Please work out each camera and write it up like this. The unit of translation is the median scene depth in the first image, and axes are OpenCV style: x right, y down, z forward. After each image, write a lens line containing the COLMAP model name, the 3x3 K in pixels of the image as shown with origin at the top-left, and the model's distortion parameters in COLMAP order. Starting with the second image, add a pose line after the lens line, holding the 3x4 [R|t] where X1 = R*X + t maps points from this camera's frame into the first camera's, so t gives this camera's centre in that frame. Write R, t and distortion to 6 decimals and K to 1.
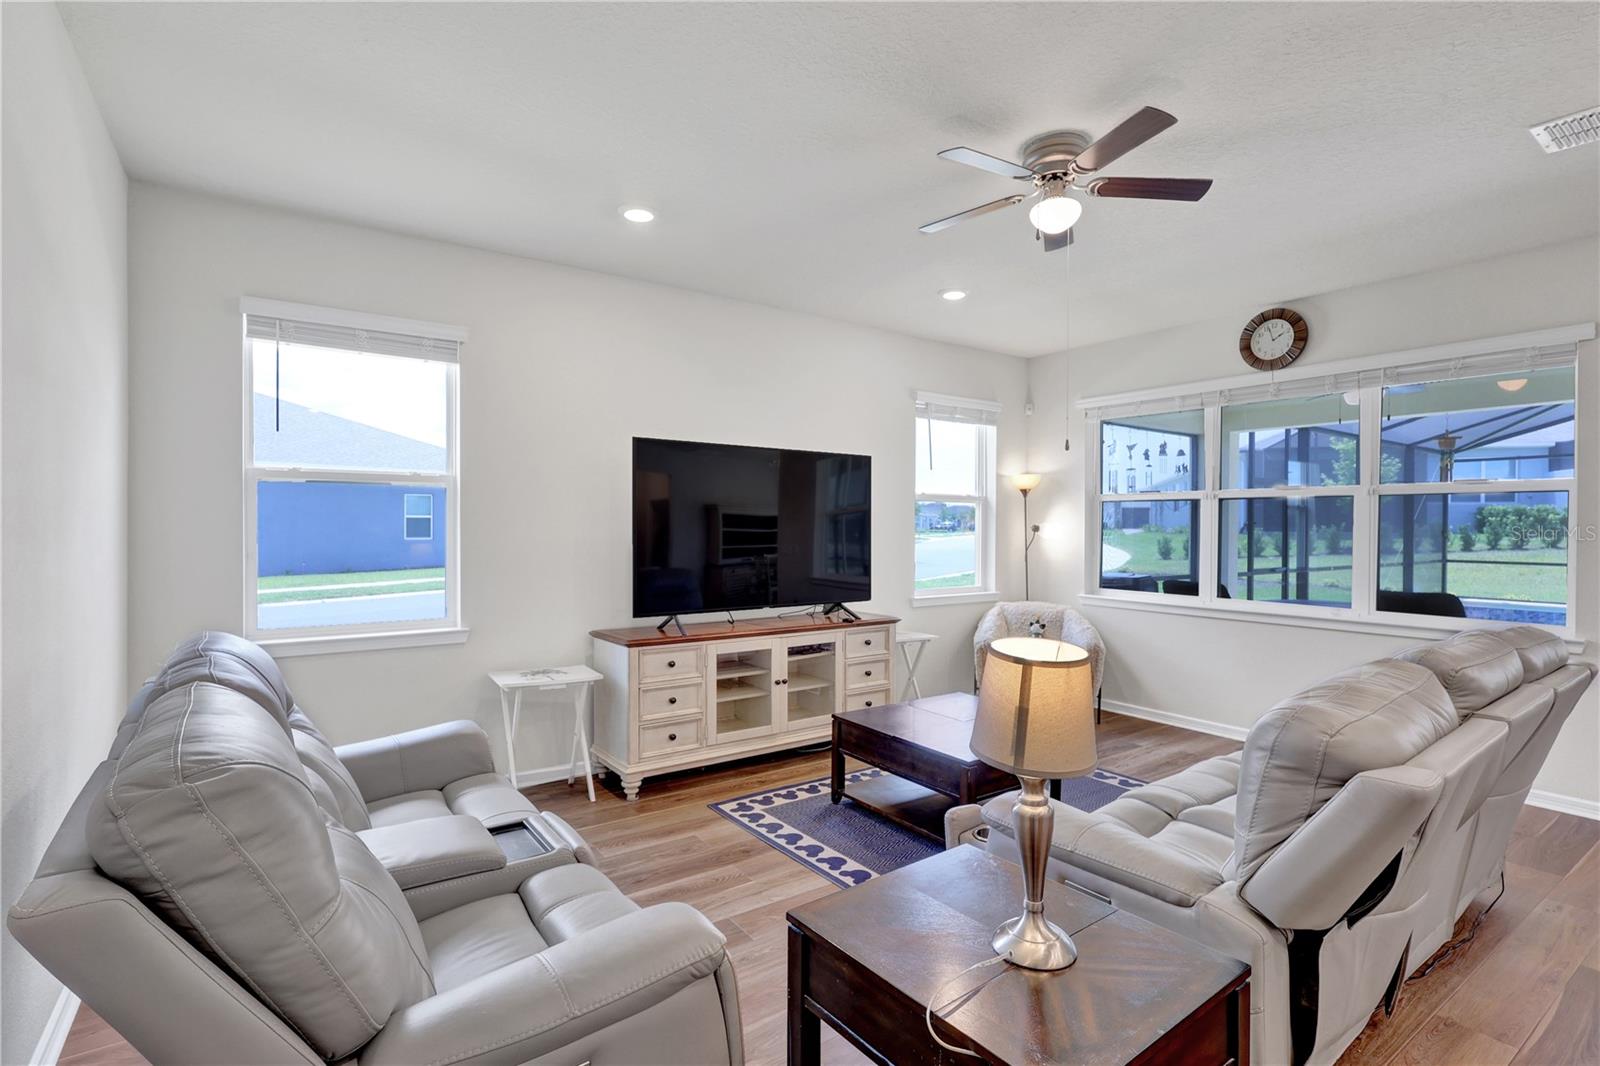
lens RADIAL K [[762.1, 0, 799.1], [0, 762.1, 531.3], [0, 0, 1]] dist [0.003891, -0.000185]
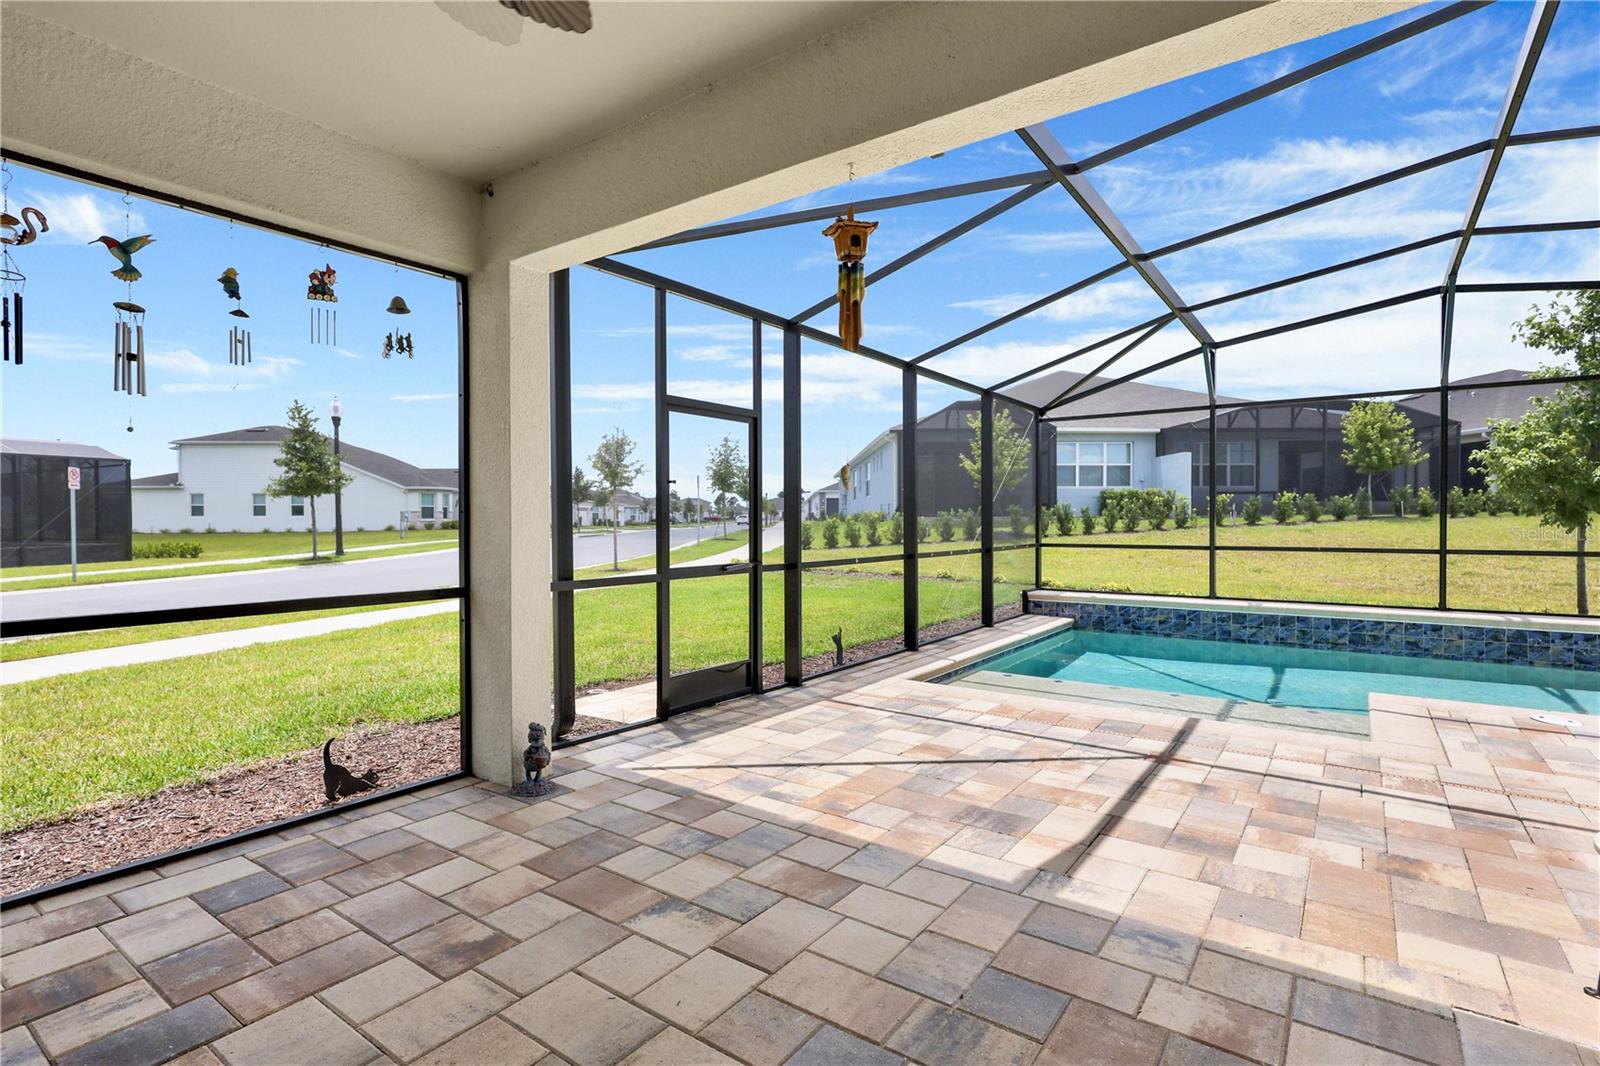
lens RADIAL K [[762.1, 0, 790.1], [0, 762.1, 533.3], [0, 0, 1]] dist [0.003891, -0.000185]
pose [[0.950191, -0.016141, 0.311251, 0.216600], [0.012992, 0.999841, 0.012188, 0.008011], [-0.311398, -0.007537, 0.950250, 0.200369]]
